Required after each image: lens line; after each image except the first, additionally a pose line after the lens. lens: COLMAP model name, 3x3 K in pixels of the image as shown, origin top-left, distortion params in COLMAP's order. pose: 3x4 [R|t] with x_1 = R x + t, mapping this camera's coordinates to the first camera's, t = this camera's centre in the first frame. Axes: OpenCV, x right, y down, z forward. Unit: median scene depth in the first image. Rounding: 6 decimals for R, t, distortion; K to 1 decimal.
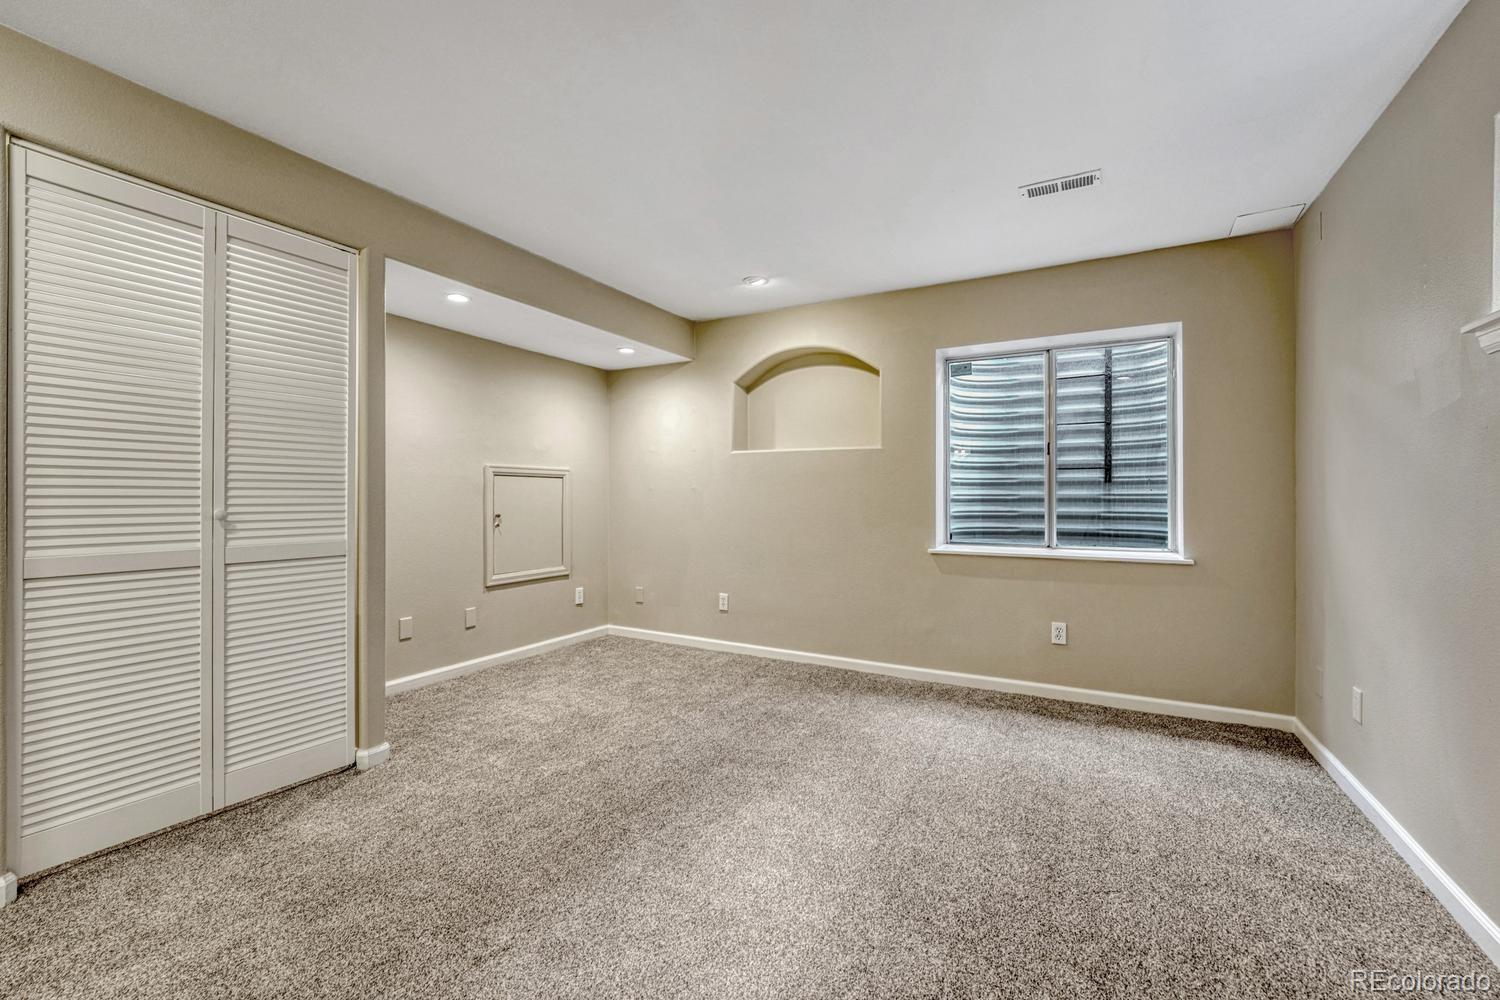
lens RADIAL K [[625.9, 0, 755.6], [0, 625.9, 493.8], [0, 0, 1]] dist [-0.008124, 0.000236]
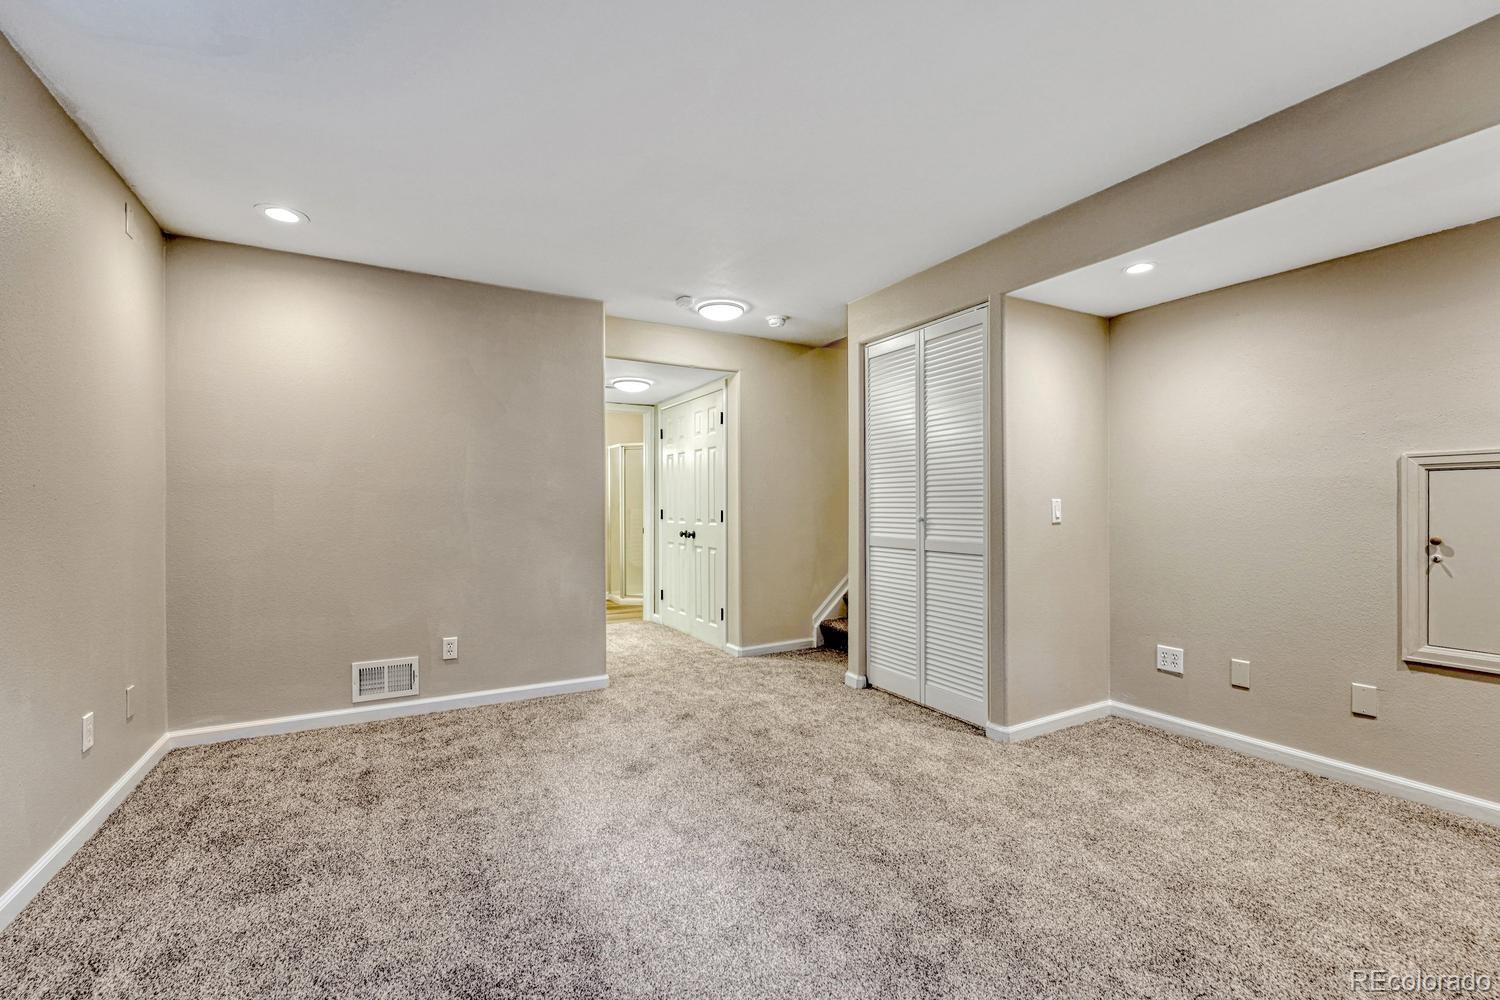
lens RADIAL K [[625.9, 0, 754.3], [0, 625.9, 506.0], [0, 0, 1]] dist [-0.008124, 0.000236]
pose [[-0.519677, -0.021390, -0.854095, 0.435363], [-0.007956, 0.999764, -0.020197, 0.021317], [0.854326, -0.003701, -0.519725, 0.864171]]
